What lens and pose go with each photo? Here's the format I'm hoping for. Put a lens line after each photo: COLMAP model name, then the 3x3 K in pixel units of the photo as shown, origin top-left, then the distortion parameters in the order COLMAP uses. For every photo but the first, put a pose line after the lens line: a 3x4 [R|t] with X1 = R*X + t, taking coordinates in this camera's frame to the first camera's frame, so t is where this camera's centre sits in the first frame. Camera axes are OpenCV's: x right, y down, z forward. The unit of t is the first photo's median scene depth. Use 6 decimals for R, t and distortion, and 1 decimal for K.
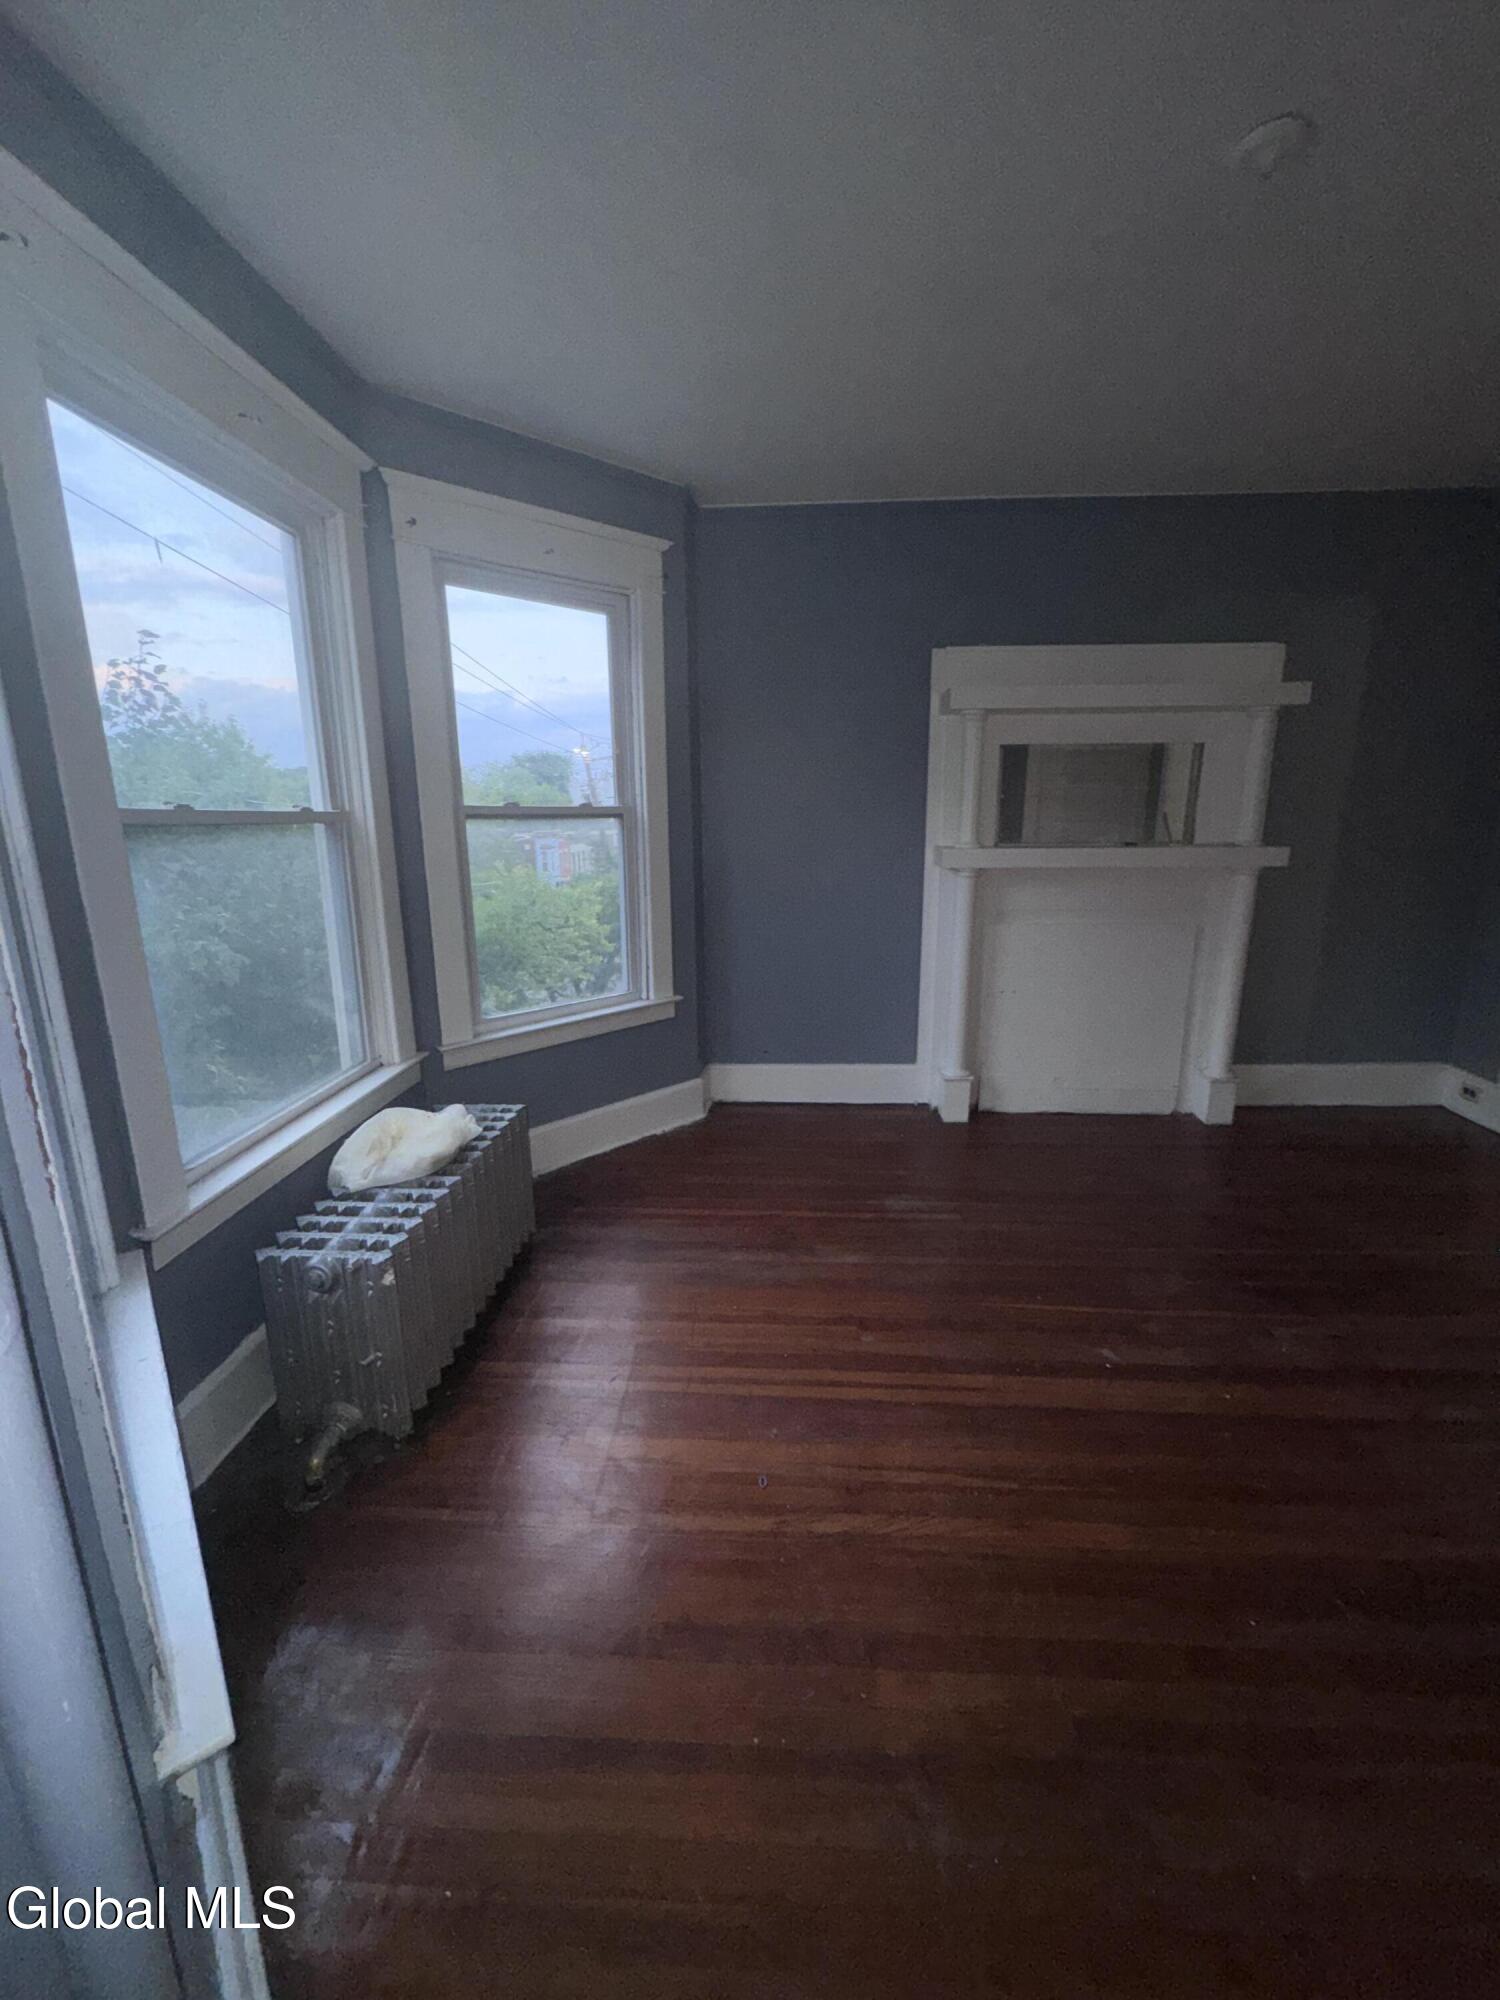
lens RADIAL K [[800.8, 0, 753.7], [0, 800.8, 999.2], [0, 0, 1]] dist [-0.002115, -0.000148]
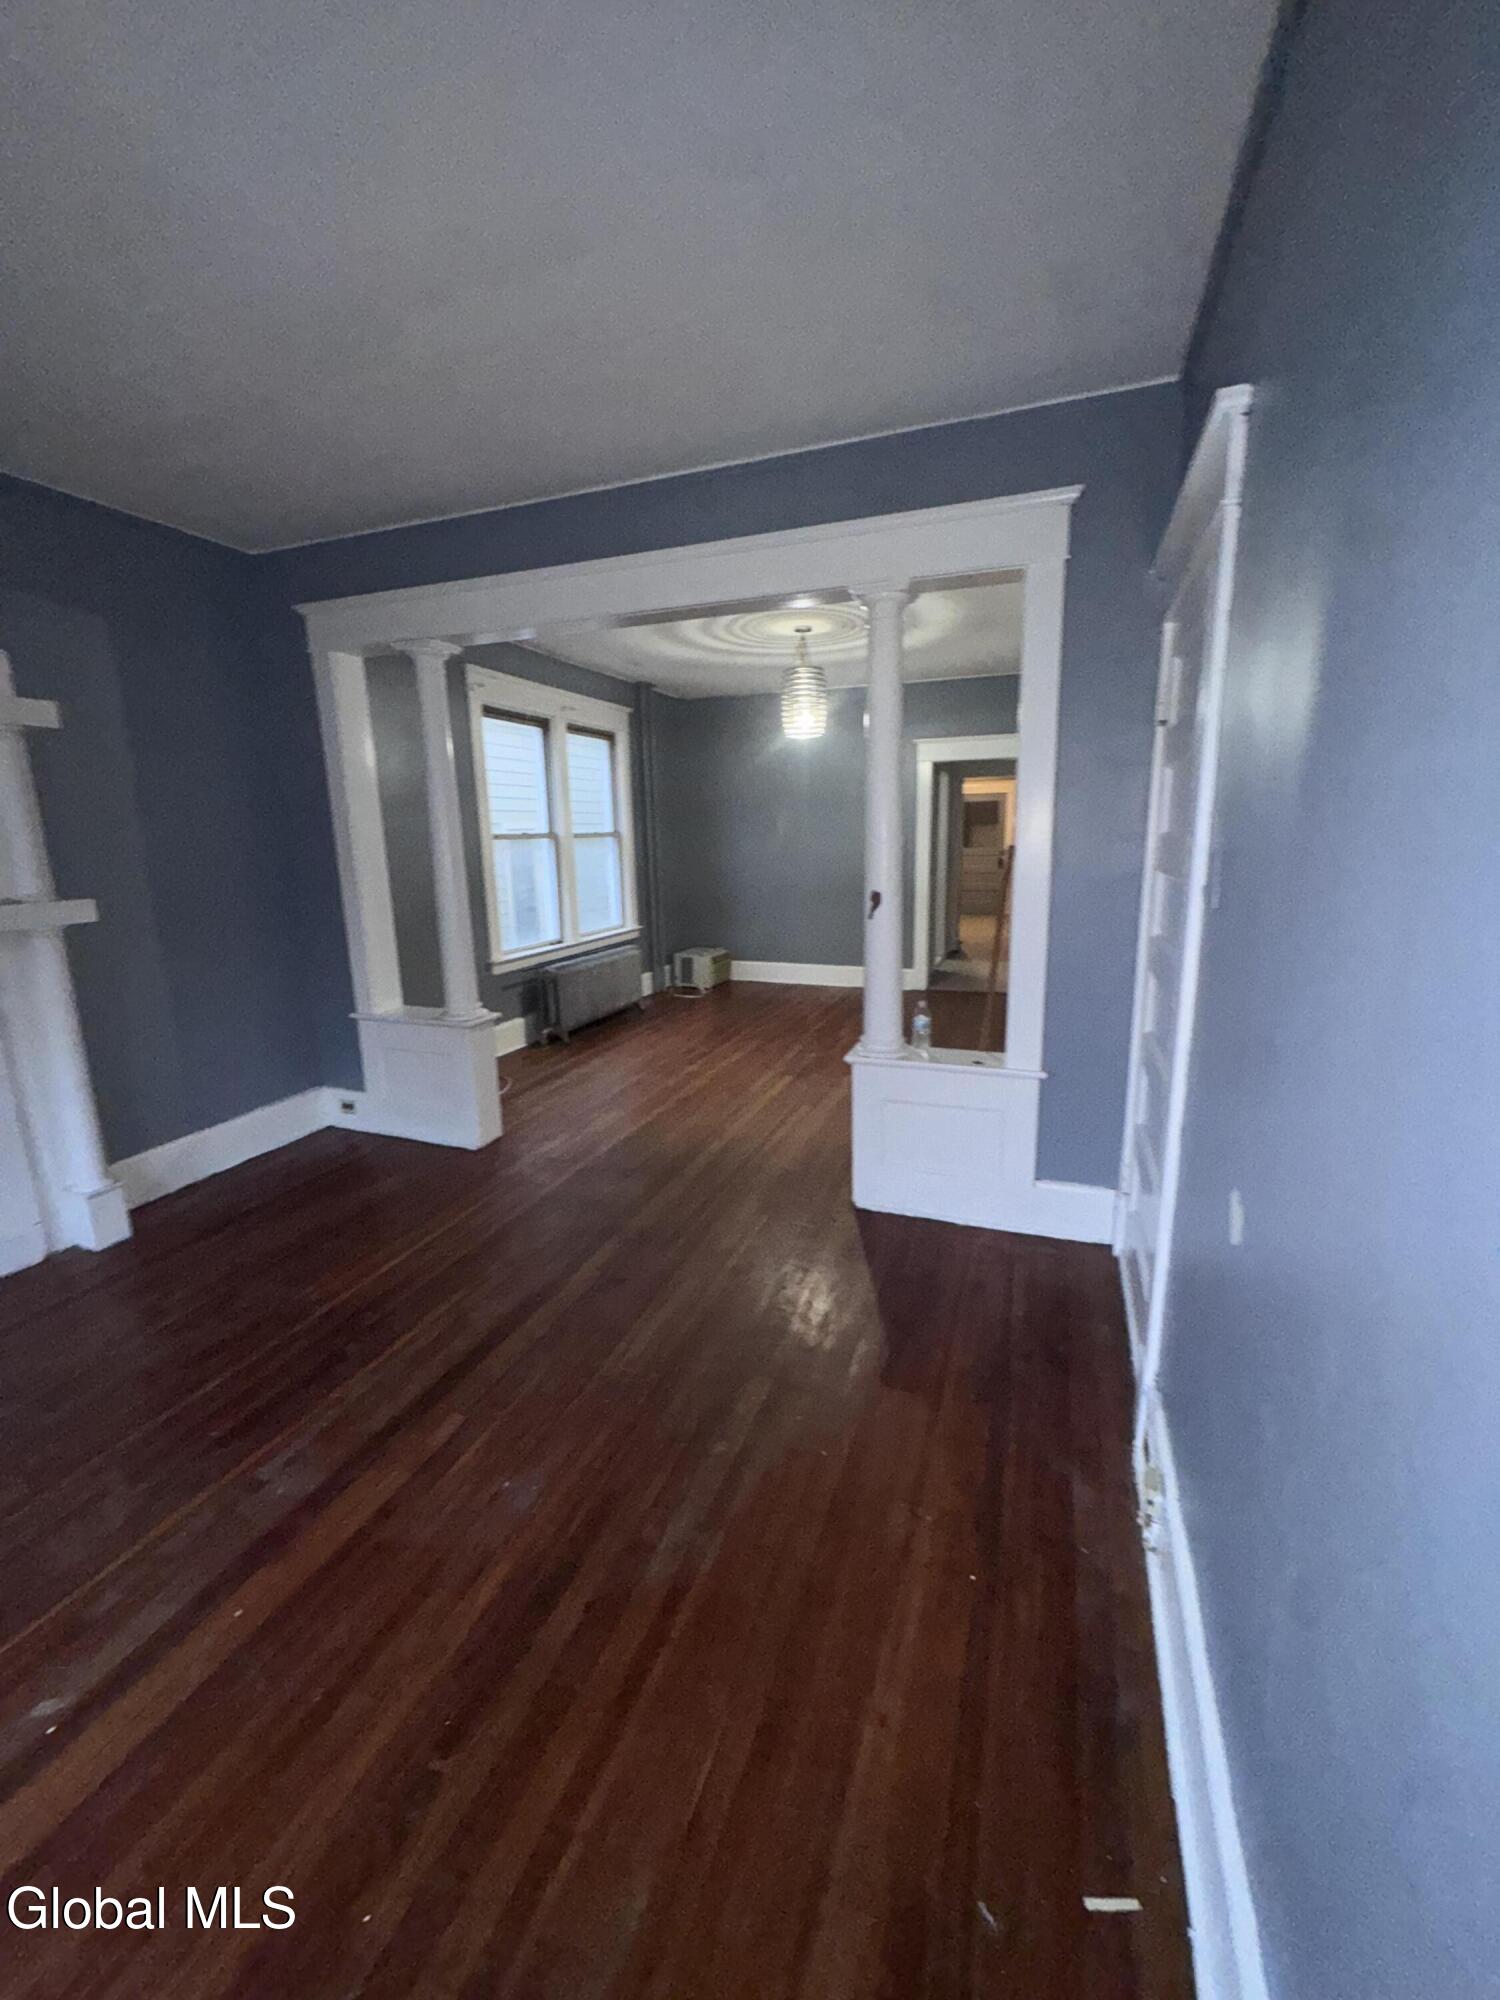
lens RADIAL K [[800.8, 0, 753.7], [0, 800.8, 999.2], [0, 0, 1]] dist [-0.002115, -0.000148]
pose [[0.306439, -0.191644, 0.932399, 0.078501], [0.231071, 0.965201, 0.122443, -0.030994], [-0.923418, 0.177929, 0.340059, 0.094905]]
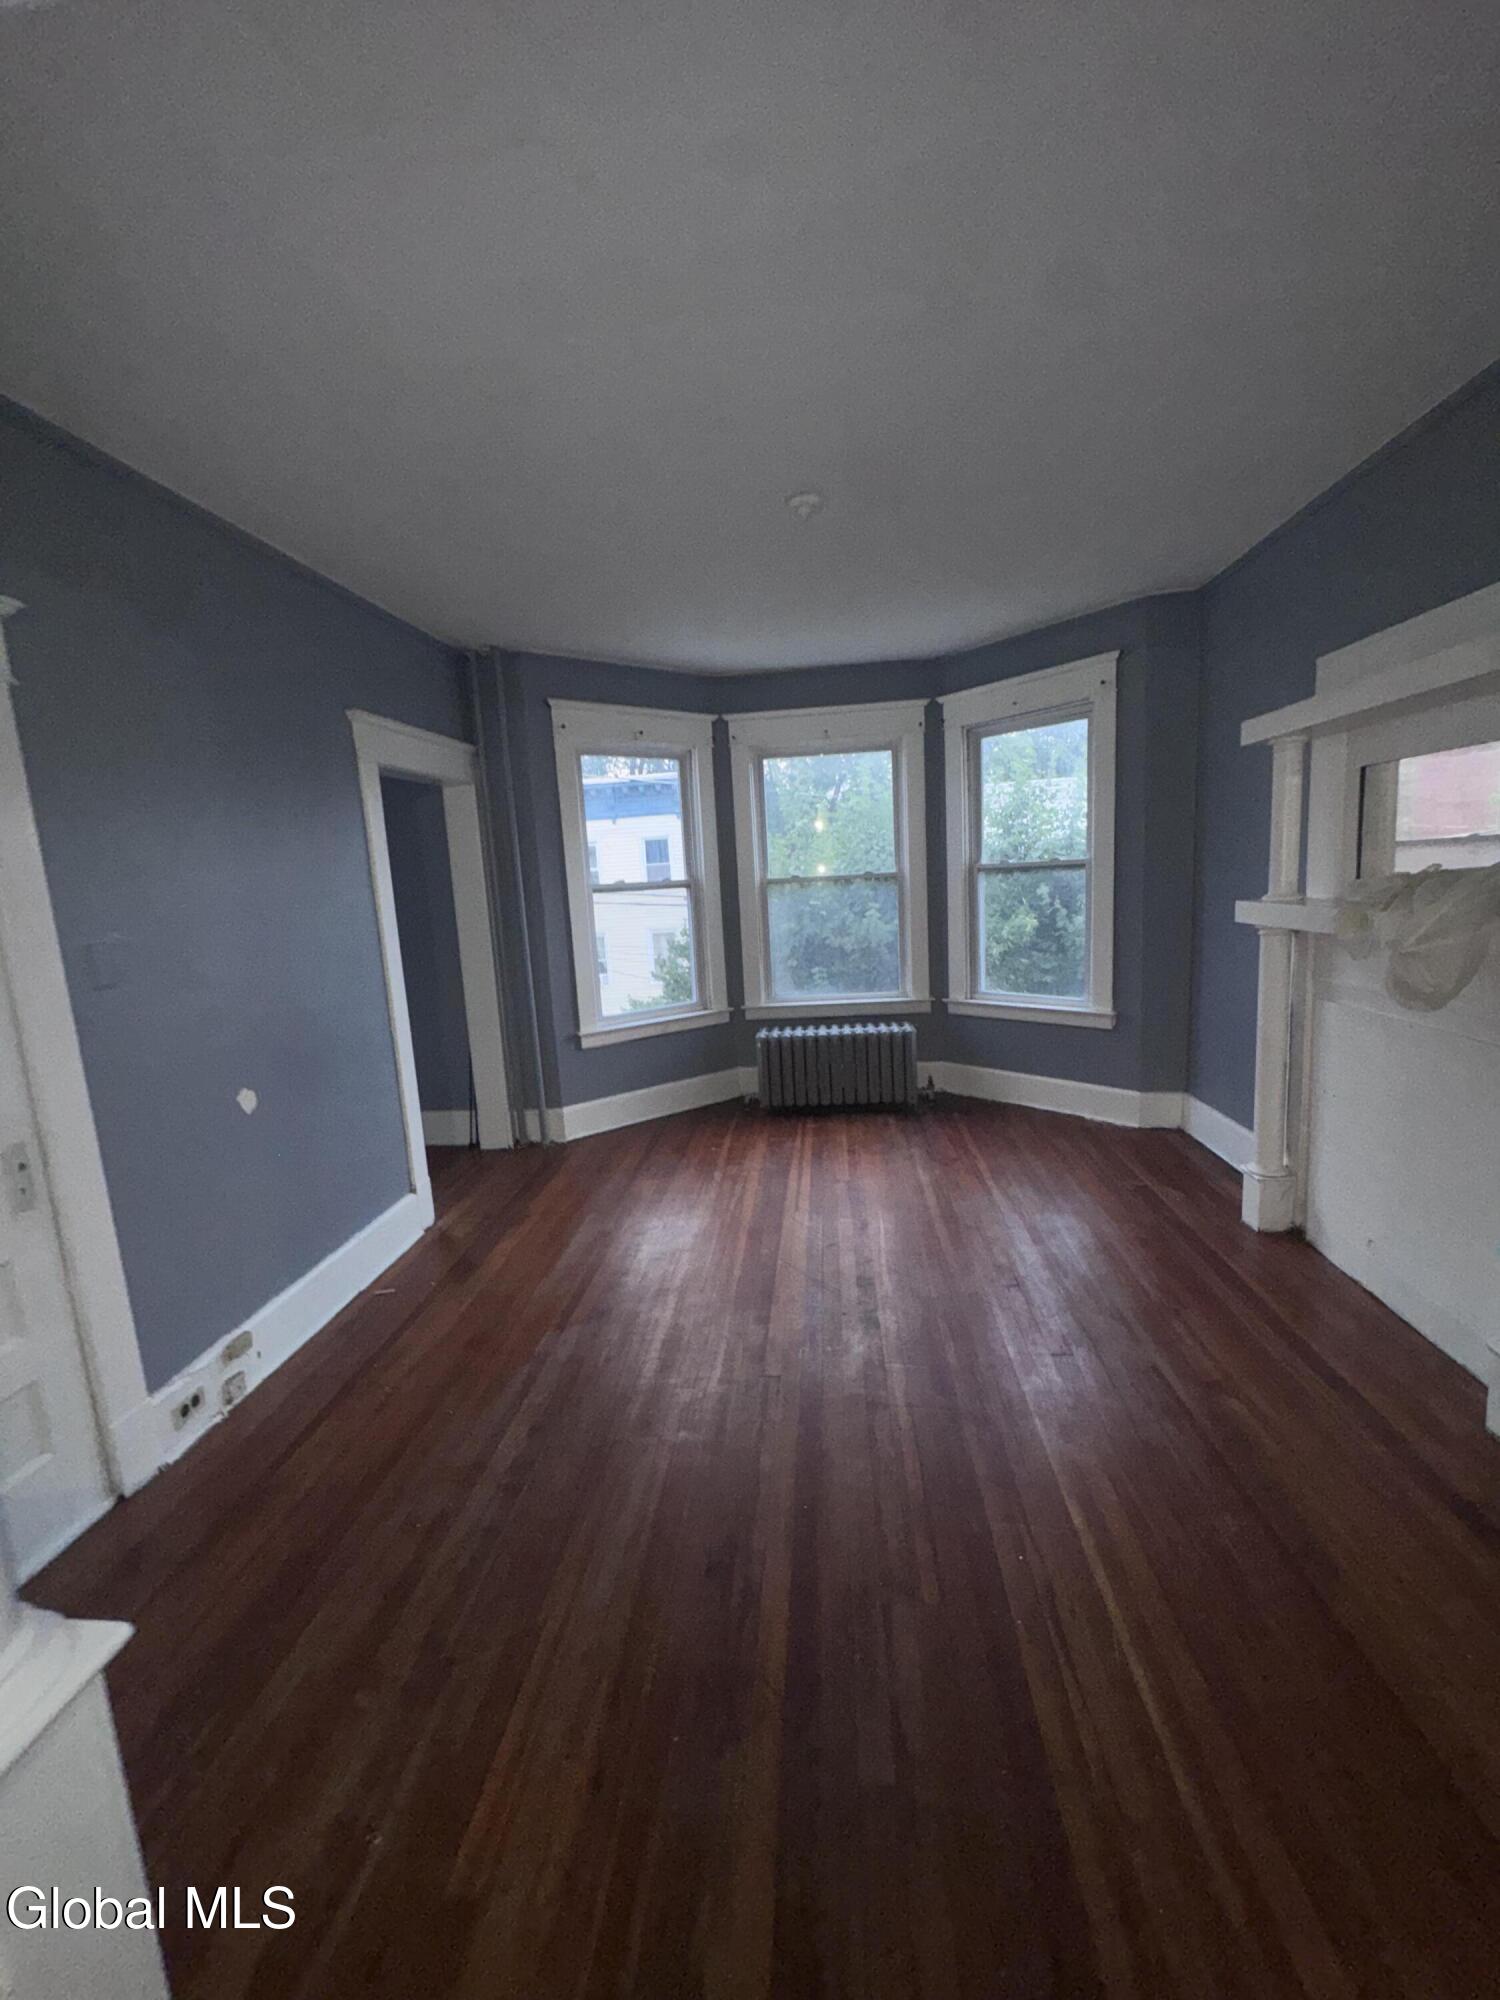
lens RADIAL K [[800.8, 0, 753.7], [0, 800.8, 999.2], [0, 0, 1]] dist [-0.002115, -0.000148]
pose [[-0.051933, 0.164757, -0.984966, 1.092806], [-0.164913, 0.971341, 0.171173, -0.137576], [0.984940, 0.171323, -0.023274, 0.482867]]
